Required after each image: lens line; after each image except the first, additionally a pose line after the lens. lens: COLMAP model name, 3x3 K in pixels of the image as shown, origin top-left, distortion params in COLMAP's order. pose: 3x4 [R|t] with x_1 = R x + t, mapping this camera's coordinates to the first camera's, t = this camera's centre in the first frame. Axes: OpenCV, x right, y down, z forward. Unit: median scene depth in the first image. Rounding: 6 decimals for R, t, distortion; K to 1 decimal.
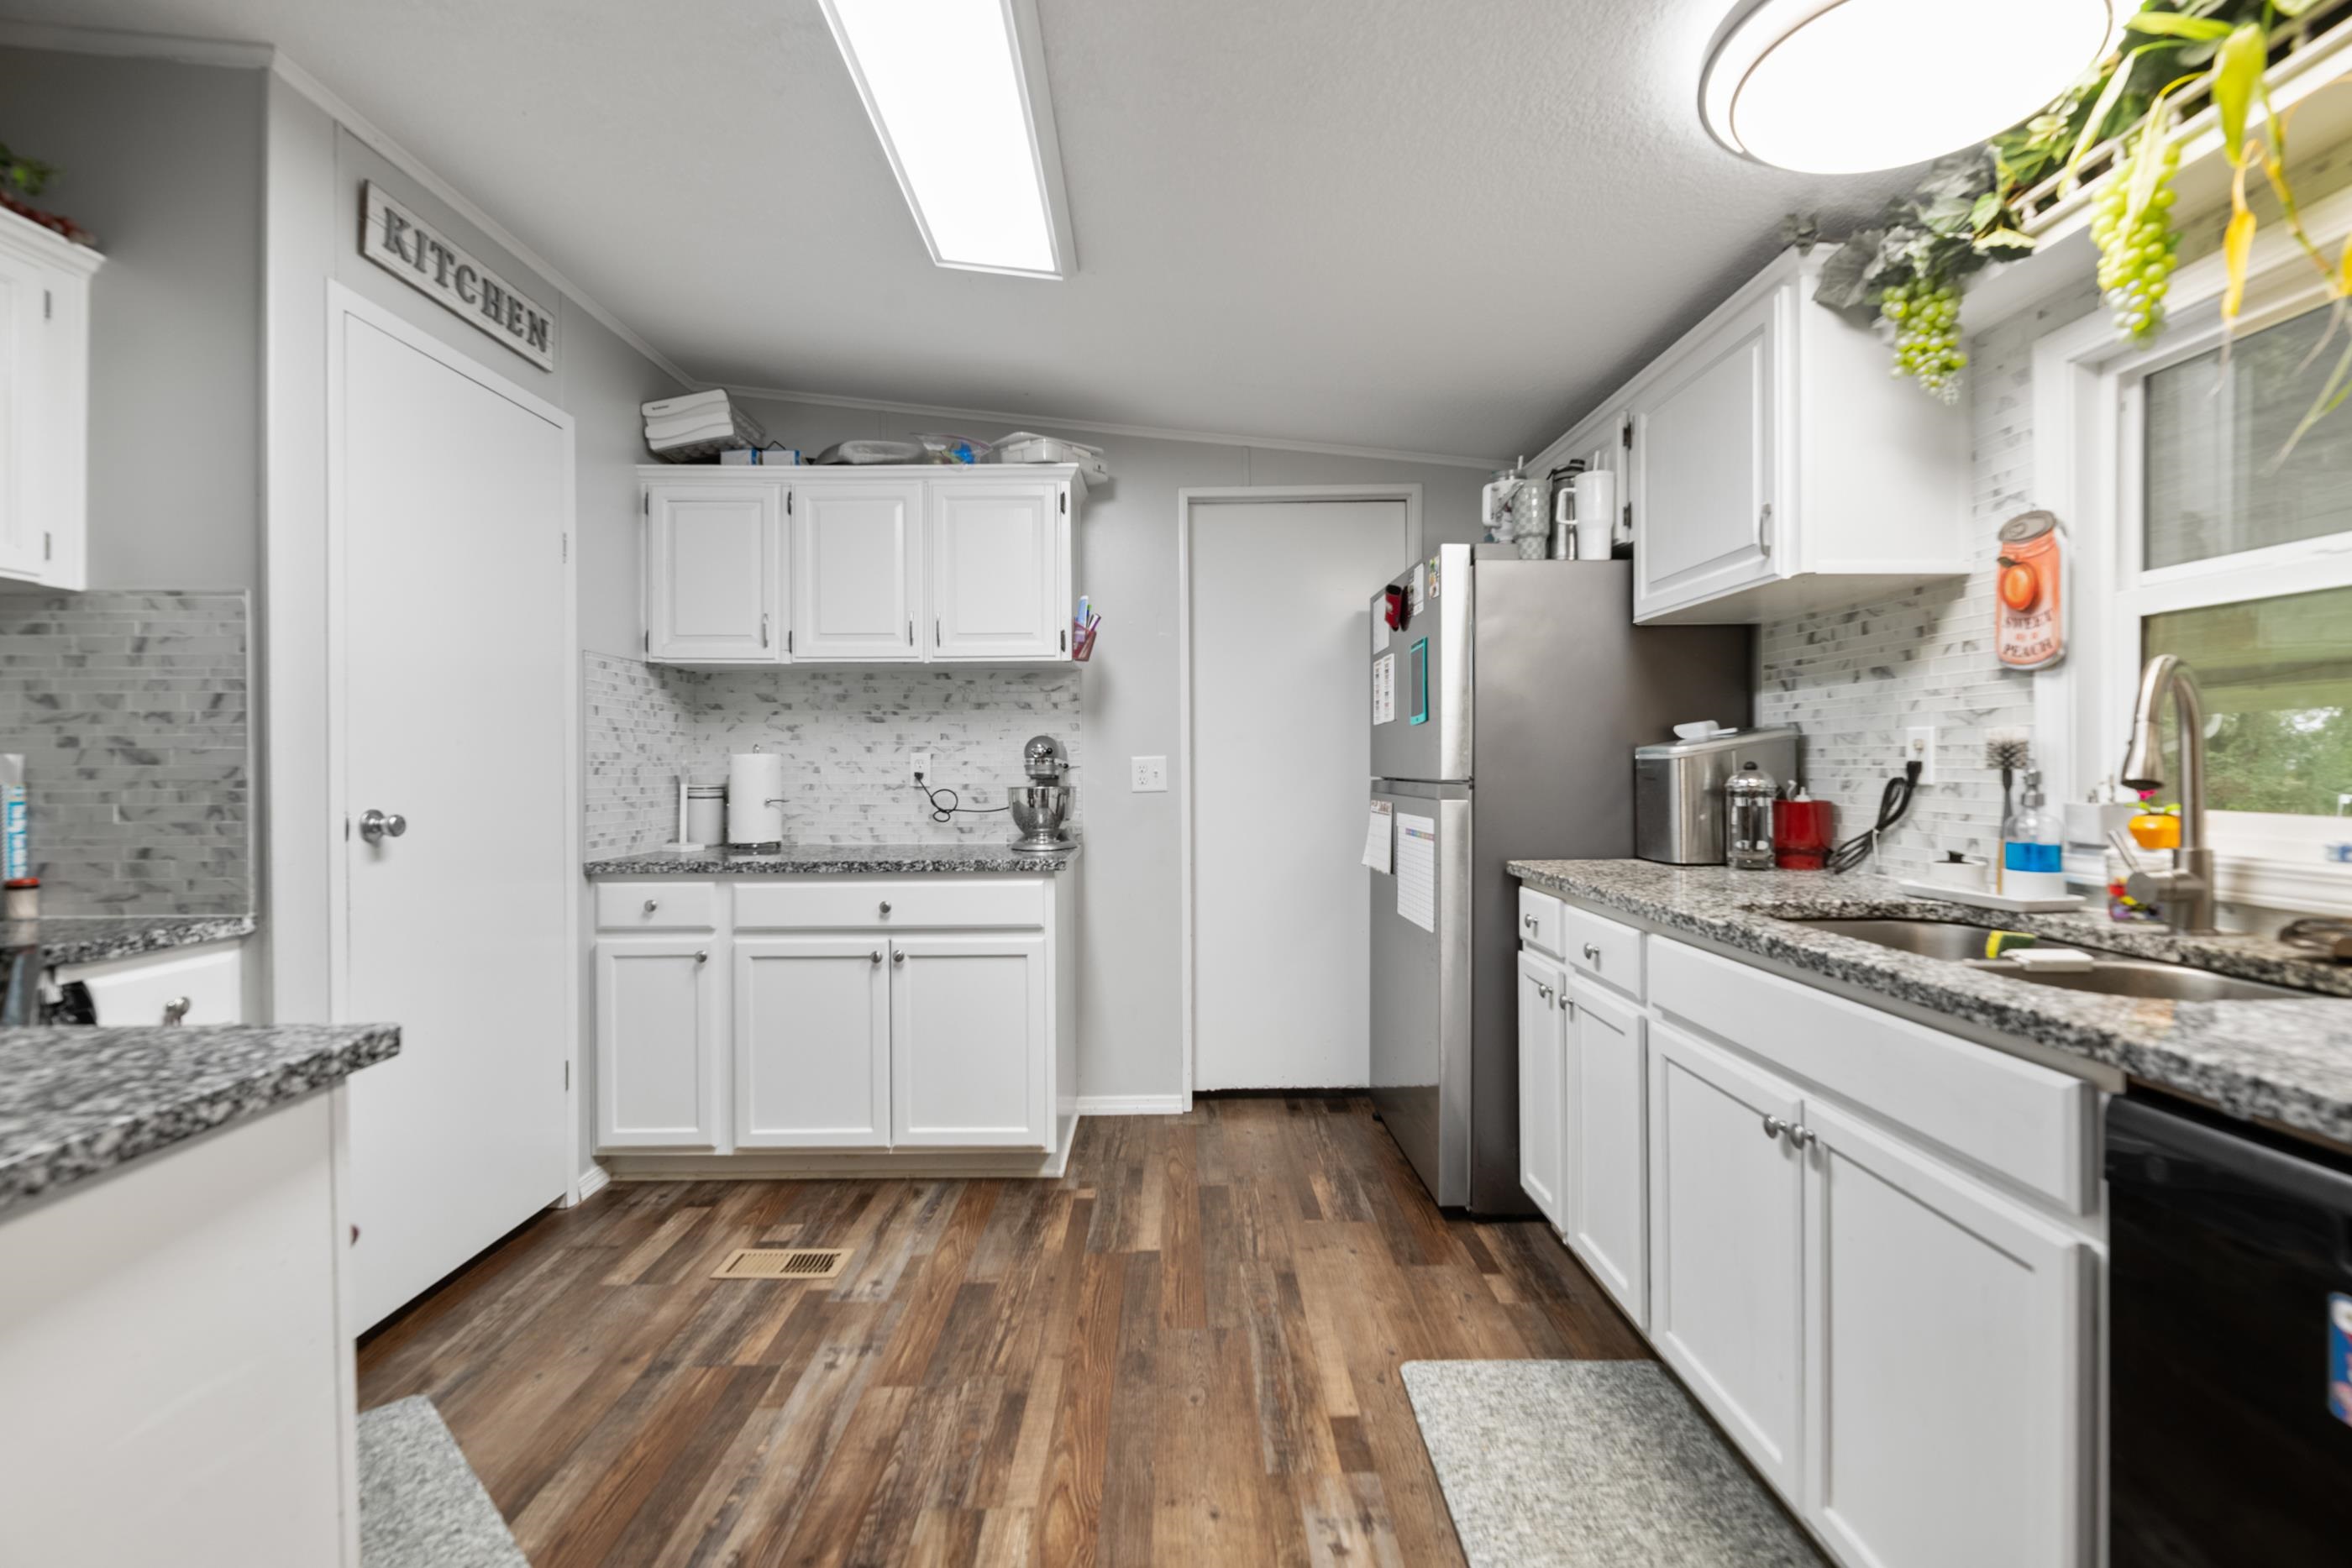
lens RADIAL K [[1027.1, 0, 1179.2], [0, 1027.1, 765.2], [0, 0, 1]] dist [0.001414, -0.002906]
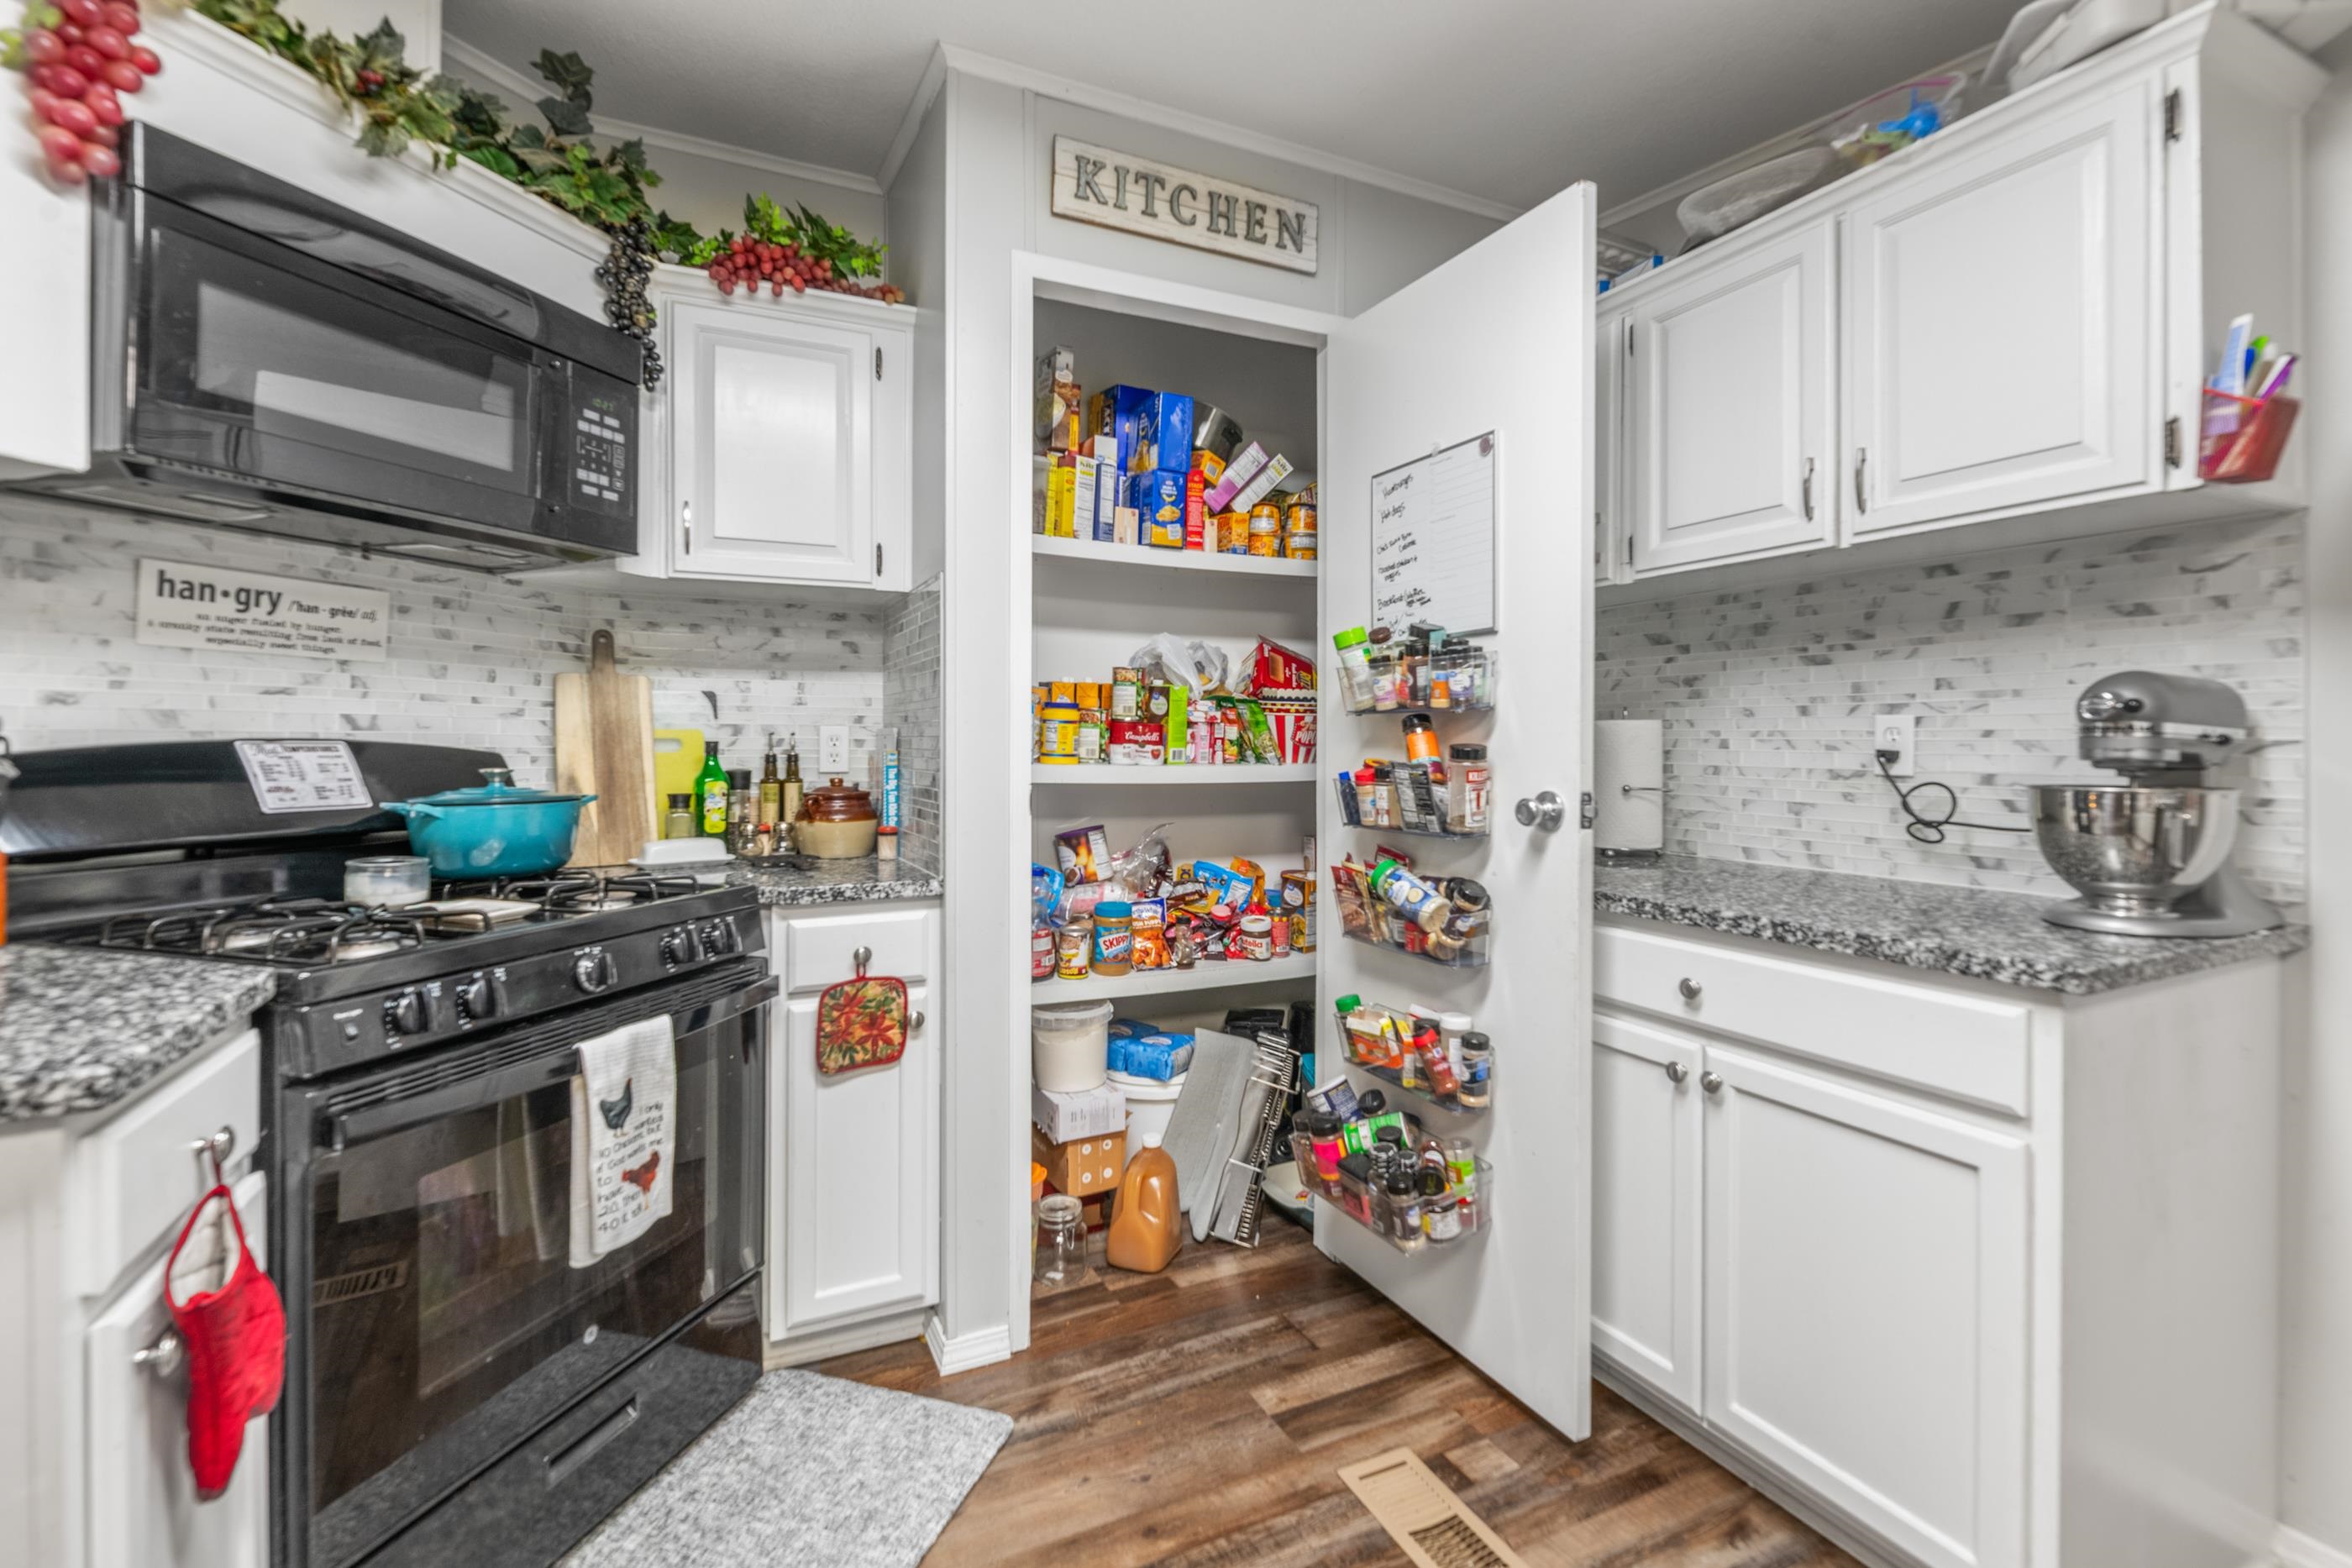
lens RADIAL K [[1027.1, 0, 1176.5], [0, 1027.1, 743.4], [0, 0, 1]] dist [0.001414, -0.002906]
pose [[0.424134, 0.007199, -0.905571, 0.117512], [-0.000156, 0.999969, 0.007877, -0.001350], [0.905599, -0.003200, 0.424122, 0.568320]]
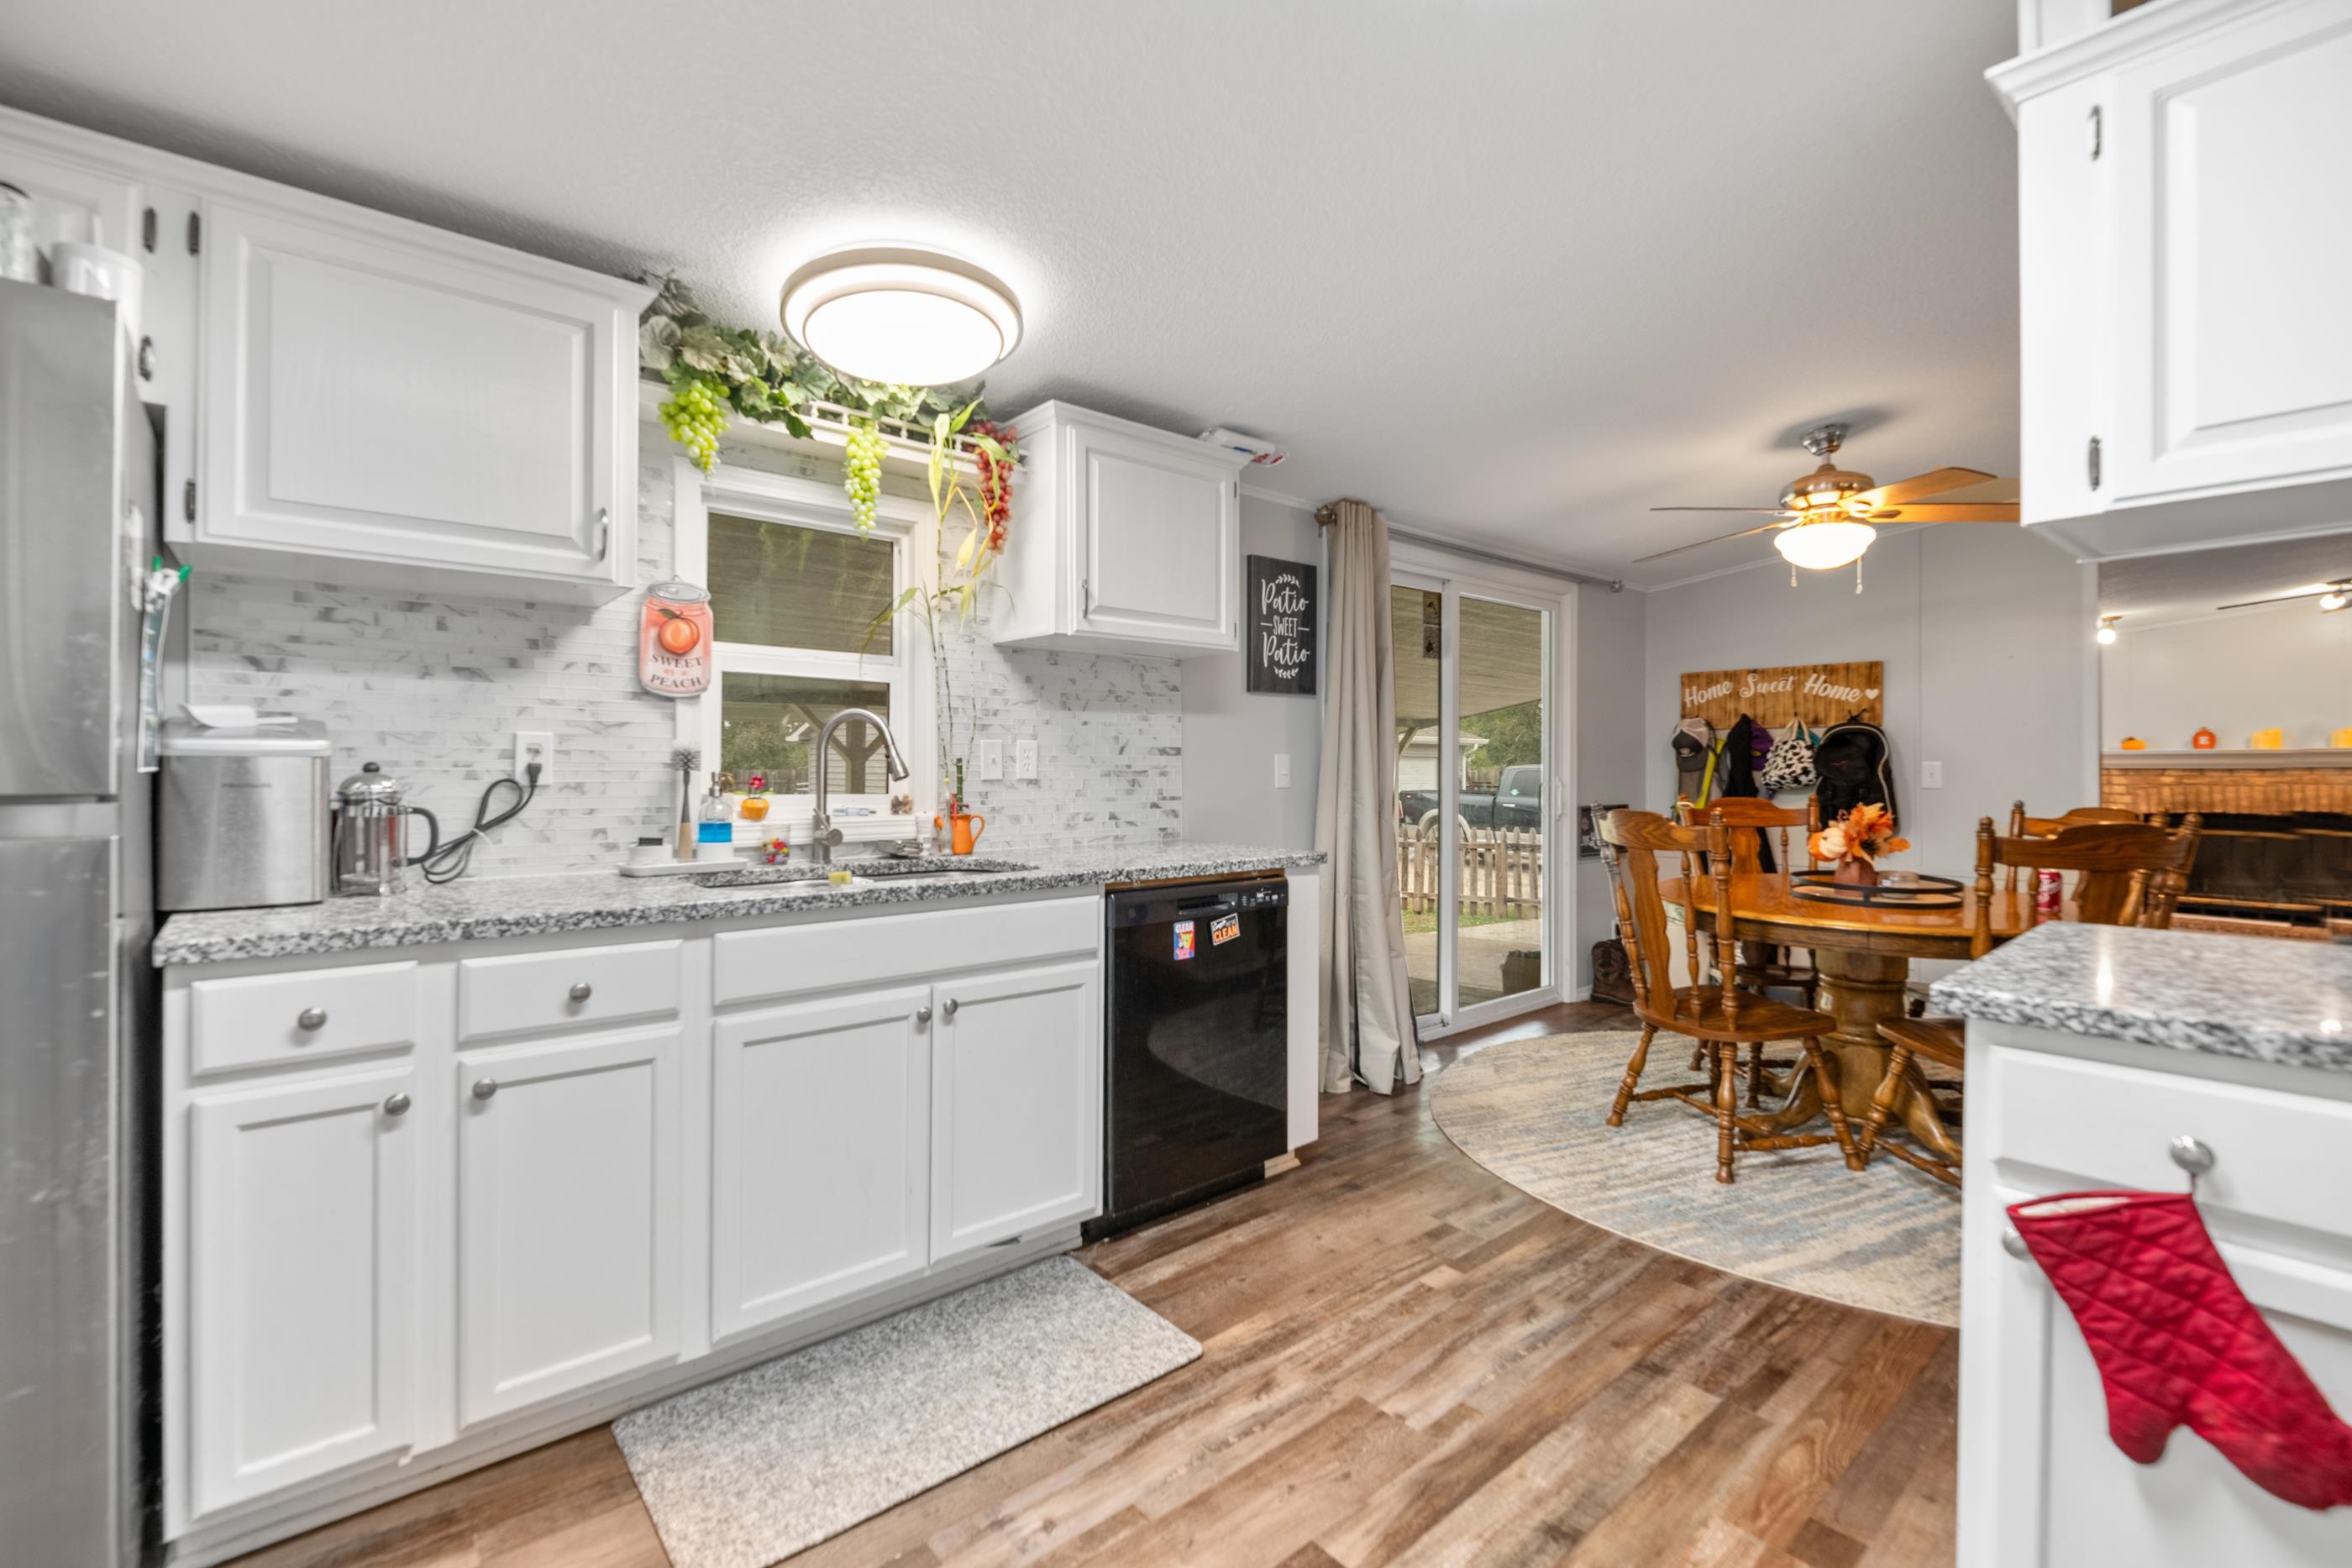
lens RADIAL K [[1027.1, 0, 1163.1], [0, 1027.1, 767.1], [0, 0, 1]] dist [0.001414, -0.002906]
pose [[-0.645193, 0.006879, 0.763988, -0.493530], [0.000699, 0.999964, -0.008413, 0.008499], [-0.764019, -0.004894, -0.645175, 1.102651]]
